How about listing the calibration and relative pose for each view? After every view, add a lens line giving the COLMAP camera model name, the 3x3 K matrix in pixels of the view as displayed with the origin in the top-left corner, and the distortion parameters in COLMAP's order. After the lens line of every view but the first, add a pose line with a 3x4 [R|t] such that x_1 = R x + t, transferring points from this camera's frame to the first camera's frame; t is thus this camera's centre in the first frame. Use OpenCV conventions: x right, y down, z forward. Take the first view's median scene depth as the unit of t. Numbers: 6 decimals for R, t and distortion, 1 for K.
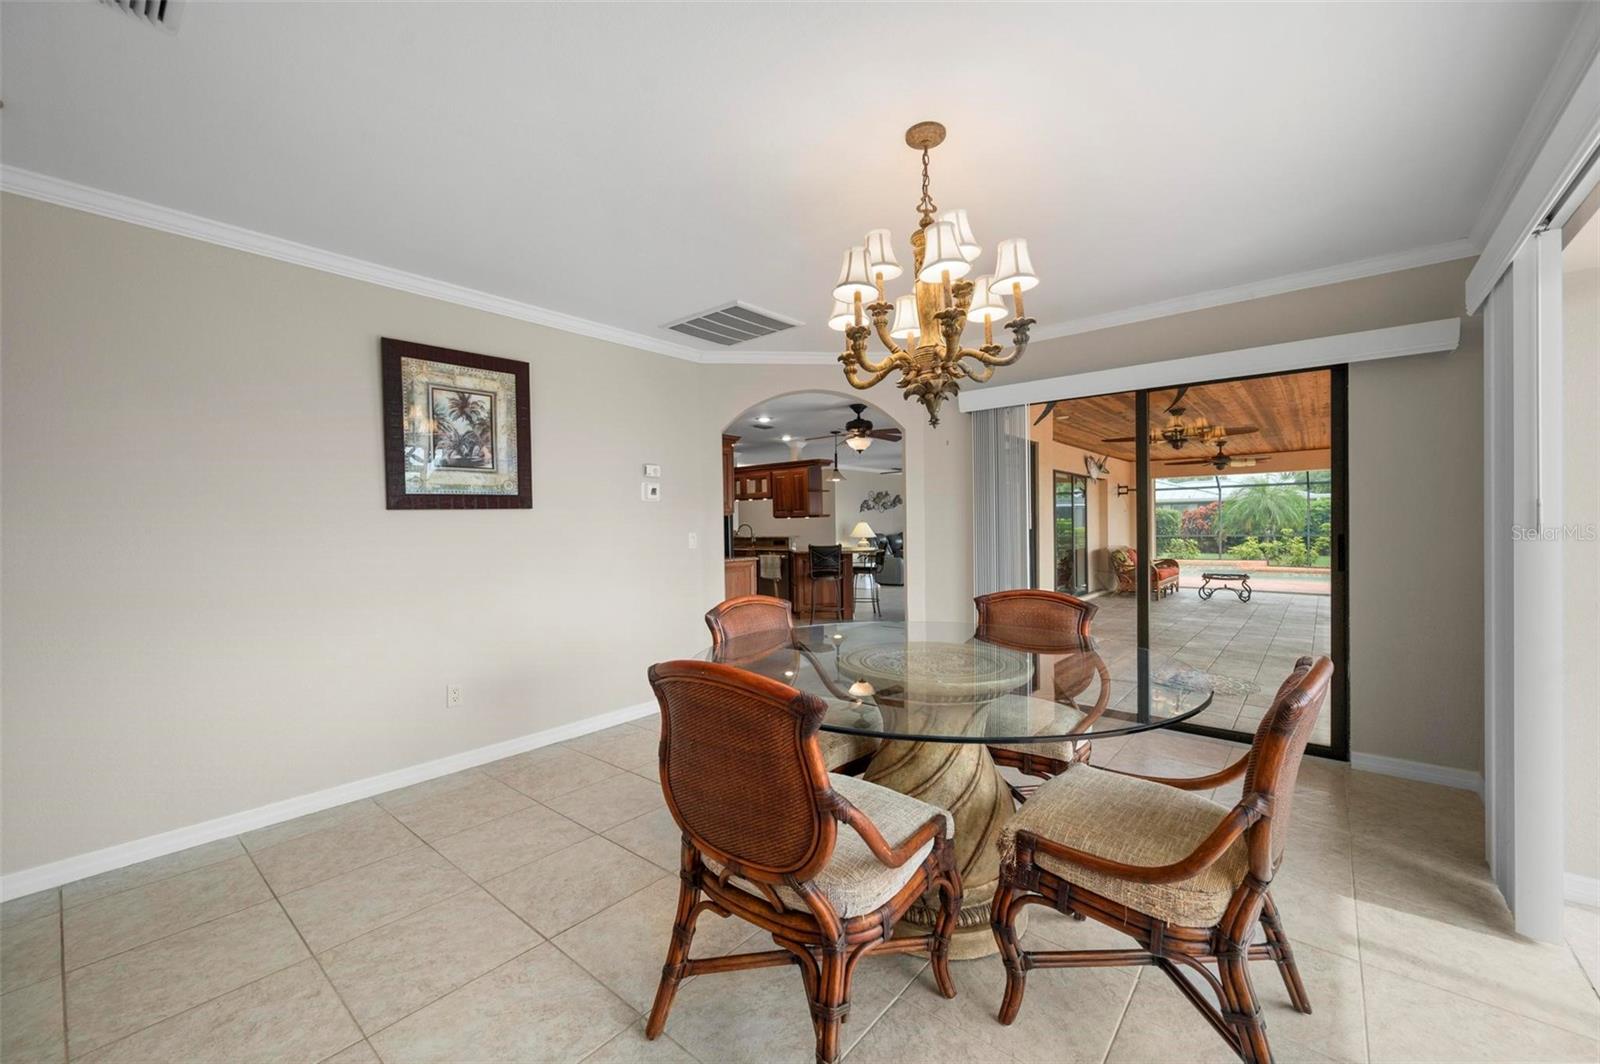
lens RADIAL K [[630.6, 0, 799.5], [0, 630.6, 523.7], [0, 0, 1]] dist [-0.000684, -0.000083]
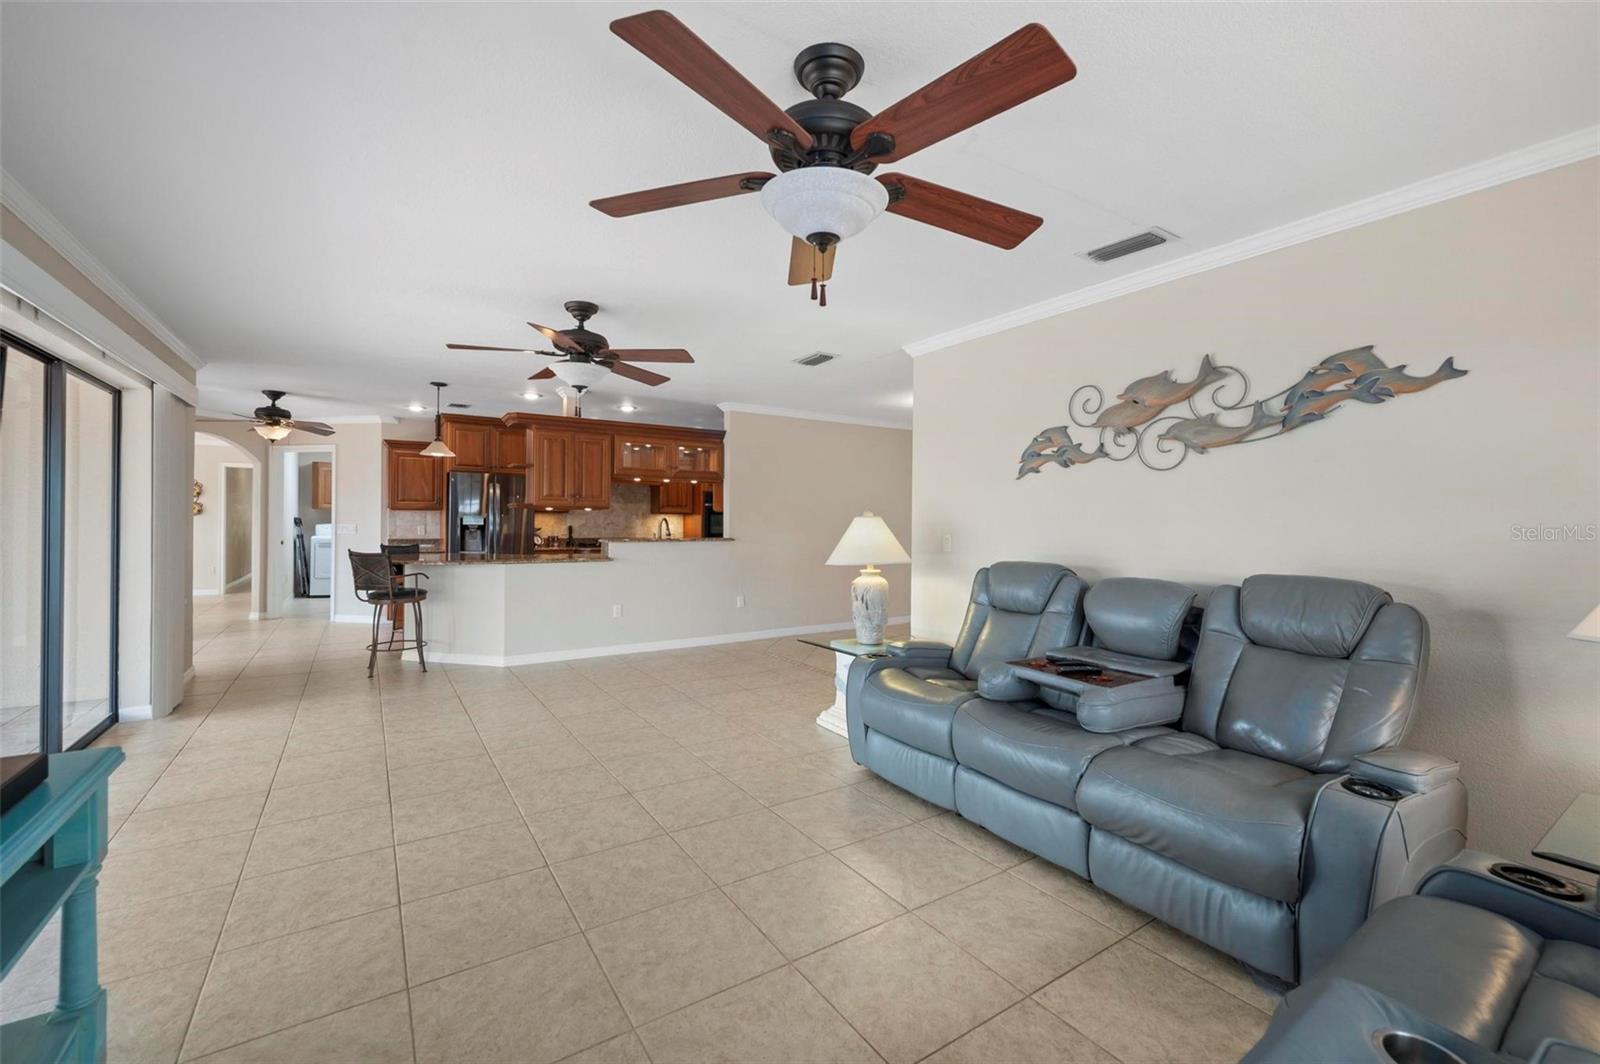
lens RADIAL K [[663.0, 0, 804.6], [0, 663.0, 519.9], [0, 0, 1]] dist [-0.000203, -0.000041]
pose [[-0.283570, 0.009504, -0.958905, 0.475646], [0.001050, 0.999953, 0.009600, -0.003933], [0.958951, 0.001715, -0.283567, 1.191500]]
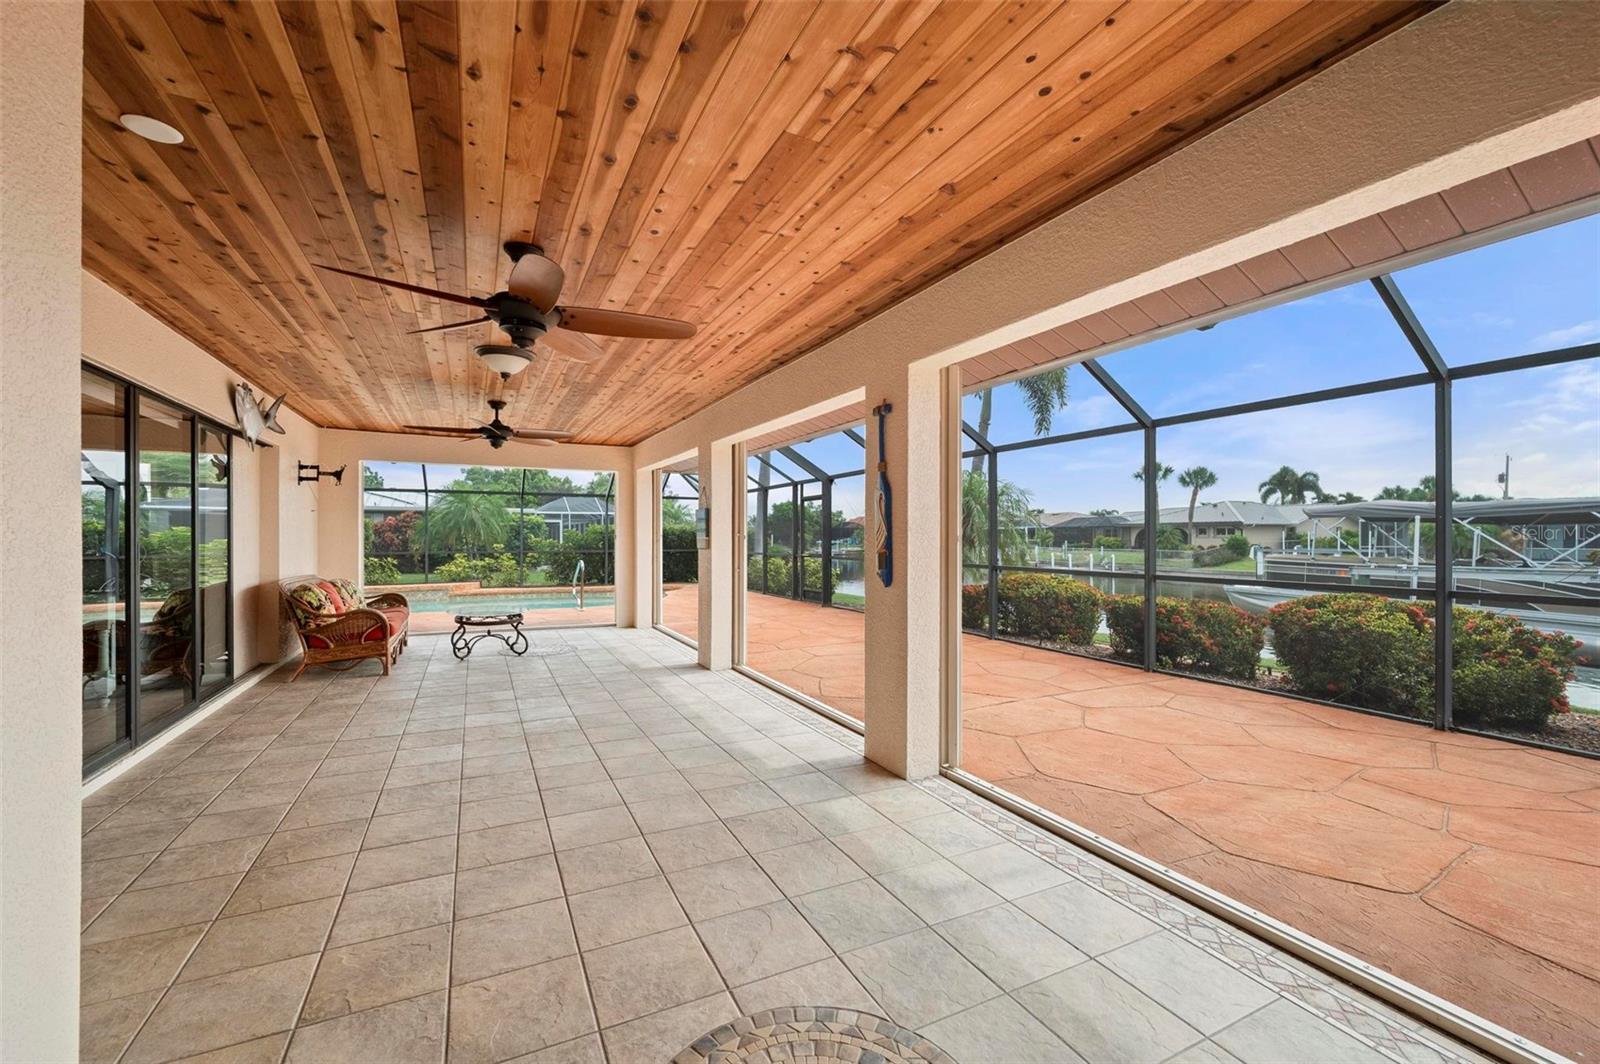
lens RADIAL K [[642.0, 0, 794.8], [0, 642.0, 540.2], [0, 0, 1]] dist [-0.015573, -0.000005]
pose [[0.397301, 0.008172, 0.917652, 0.189149], [-0.011043, 0.999931, -0.004124, 0.003337], [-0.917622, -0.008495, 0.397363, 0.426757]]
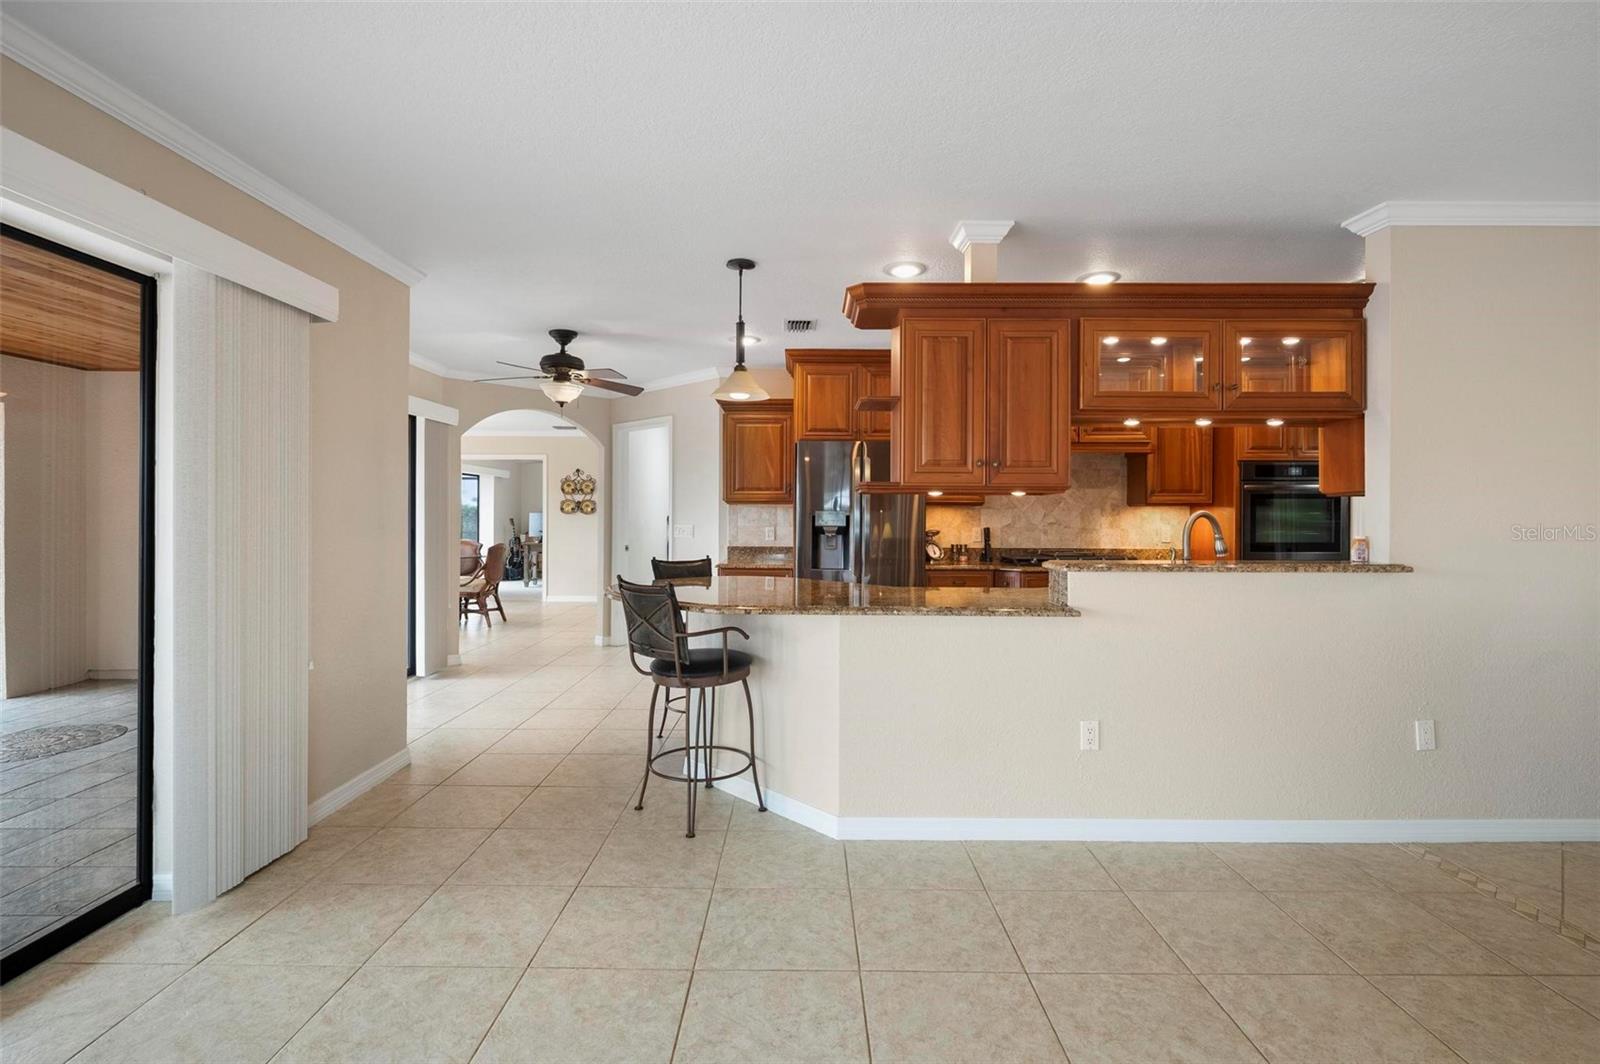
lens RADIAL K [[753.2, 0, 800.4], [0, 753.2, 516.1], [0, 0, 1]] dist [-0.001881, -0.000130]
pose [[-0.770138, 0.010569, -0.637790, 0.233028], [0.010023, 0.999940, 0.004467, -0.001202], [0.637799, -0.002953, -0.770197, 1.022121]]
